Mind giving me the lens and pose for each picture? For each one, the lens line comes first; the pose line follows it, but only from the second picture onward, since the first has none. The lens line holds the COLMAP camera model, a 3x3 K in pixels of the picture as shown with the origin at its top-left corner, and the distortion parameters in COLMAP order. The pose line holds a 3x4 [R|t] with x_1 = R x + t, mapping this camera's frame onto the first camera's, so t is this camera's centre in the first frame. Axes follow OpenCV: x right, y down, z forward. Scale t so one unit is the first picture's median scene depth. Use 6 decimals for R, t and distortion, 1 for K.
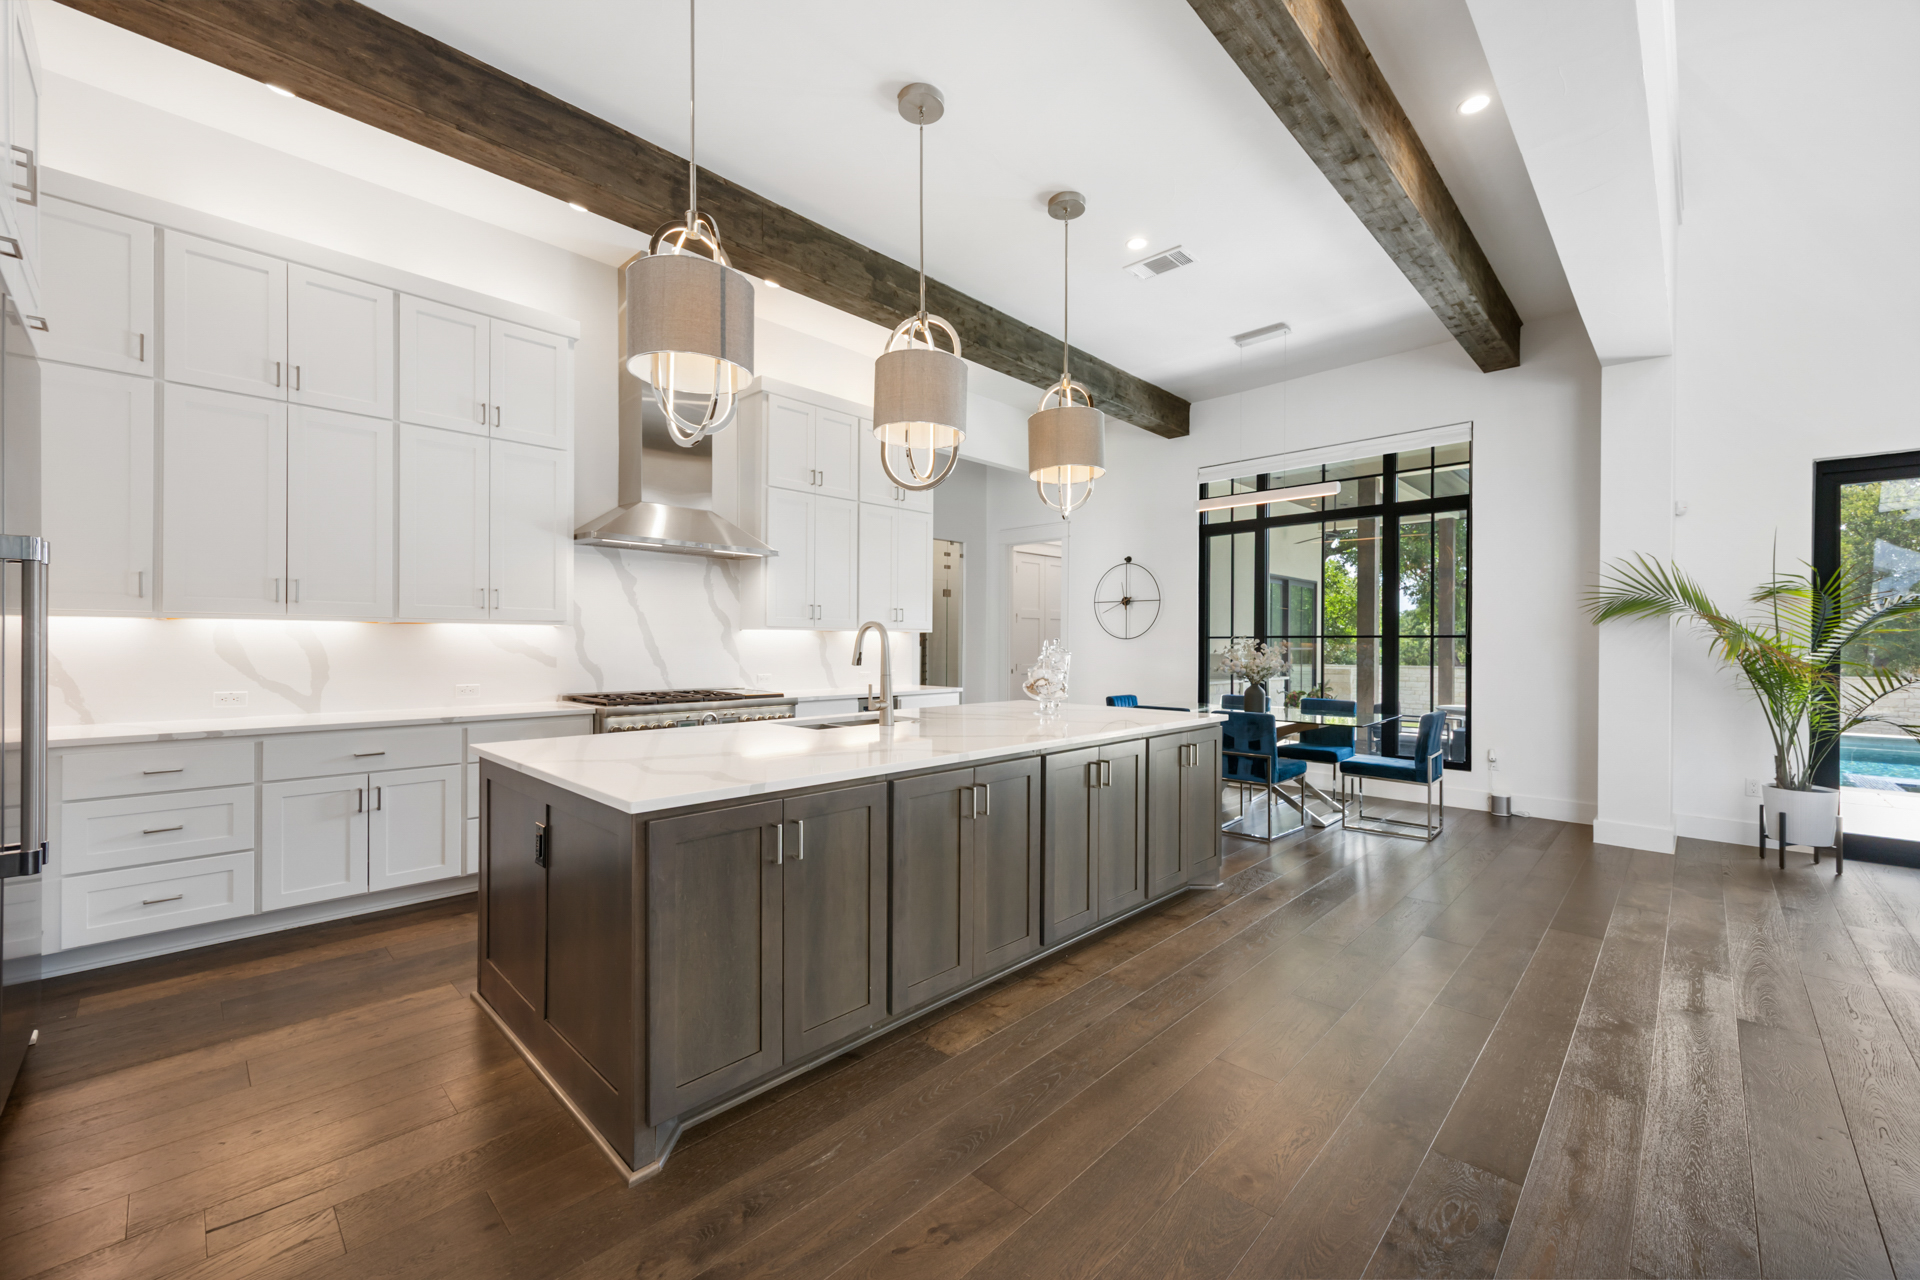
lens RADIAL K [[752.5, 0, 960.0], [0, 752.5, 640.0], [0, 0, 1]] dist [0.000554, 0.000080]
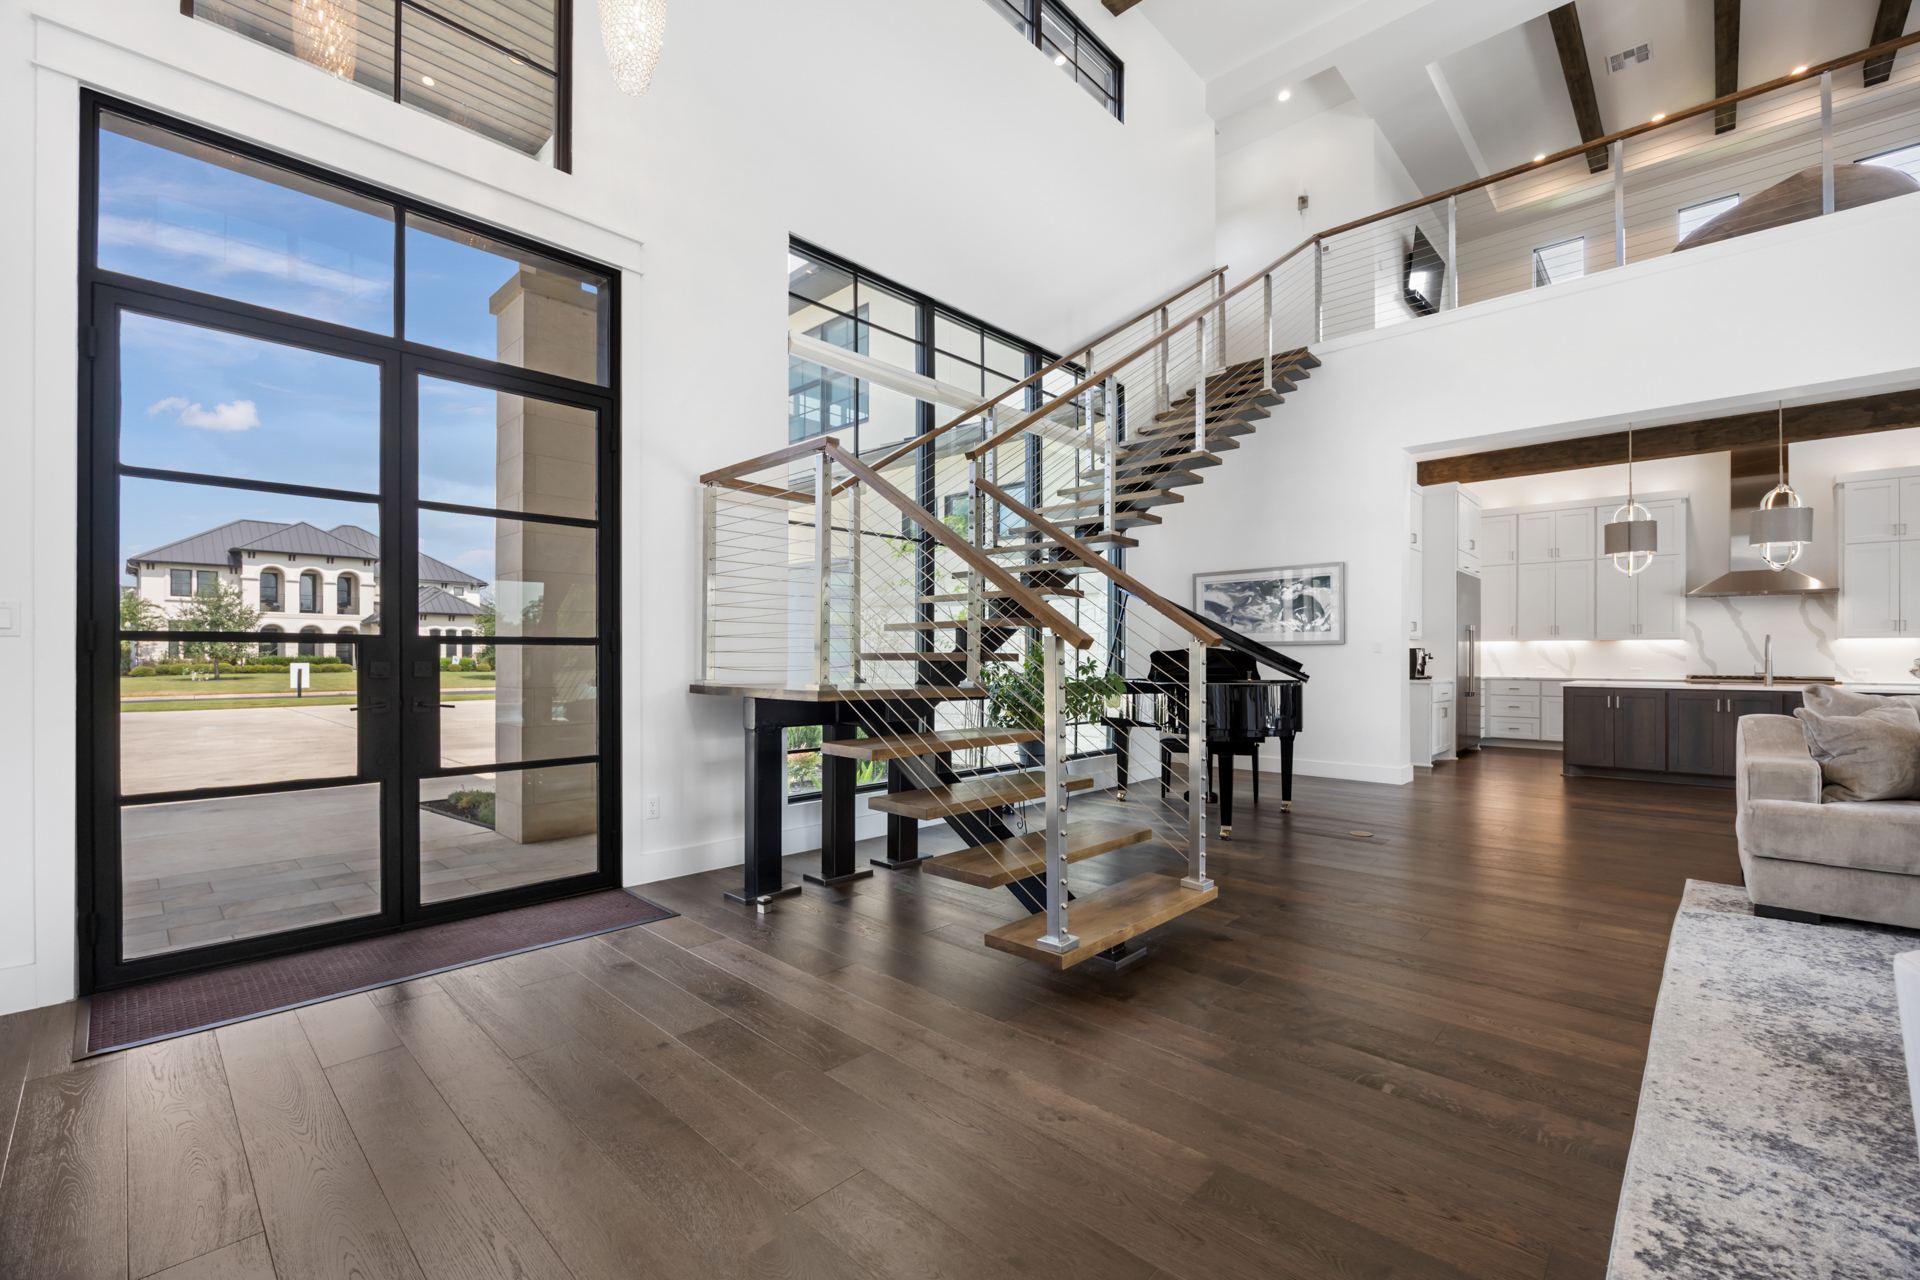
lens RADIAL K [[809.3, 0, 950.9], [0, 809.3, 654.0], [0, 0, 1]] dist [-0.016302, -0.000094]
pose [[0.009748, -0.000472, -0.999952, 1.540369], [0.004418, 0.999990, -0.000429, 0.010018], [0.999943, -0.004414, 0.009750, -0.948522]]
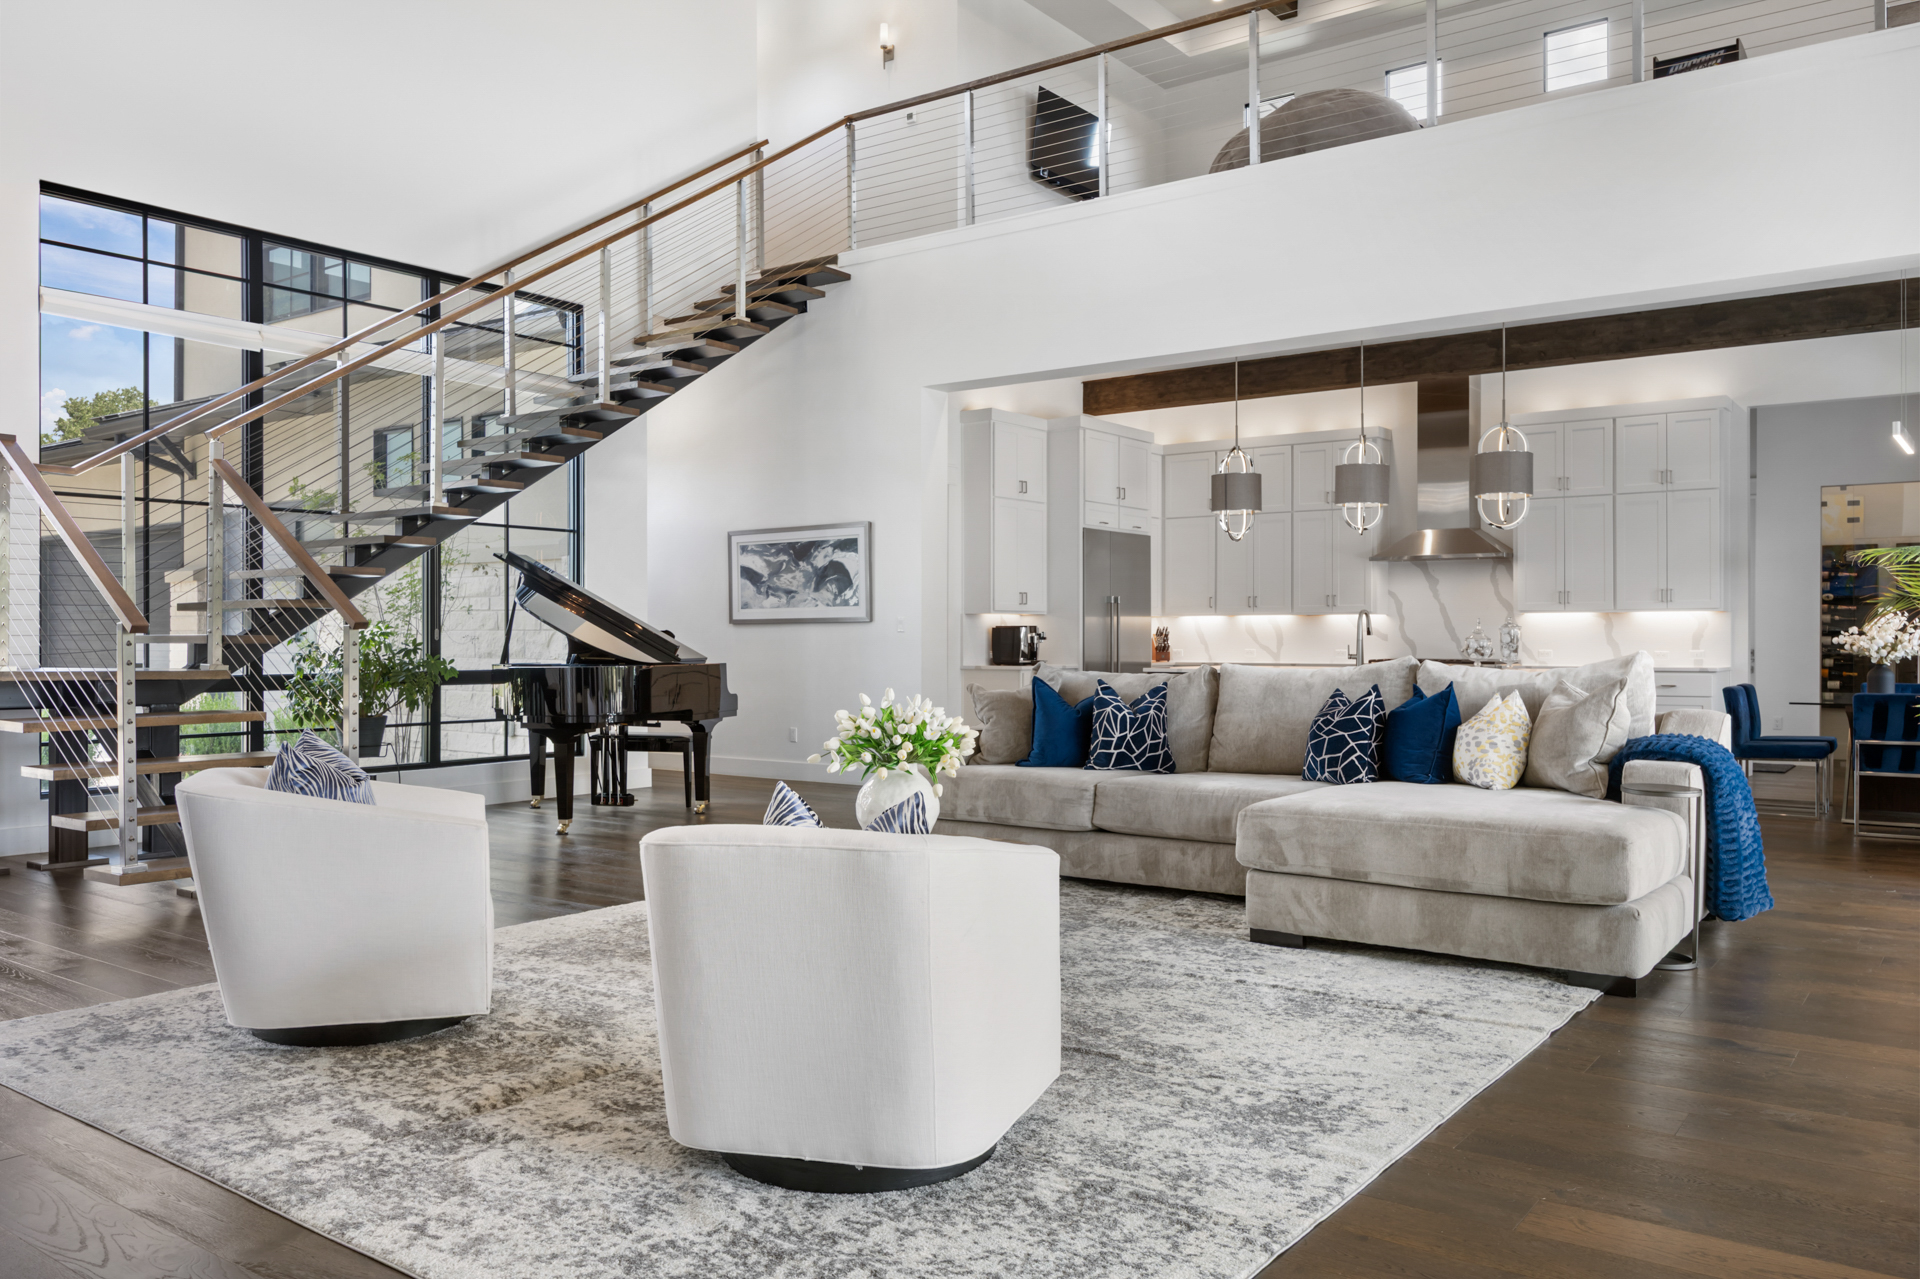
lens RADIAL K [[1425.4, 0, 960.0], [0, 1425.4, 639.5], [0, 0, 1]] dist [-0.065520, -0.003480]
pose [[0.134324, 0.002511, -0.990934, 2.287052], [0.008662, 0.999956, 0.003708, 0.014518], [0.990900, -0.009081, 0.134296, -0.284913]]
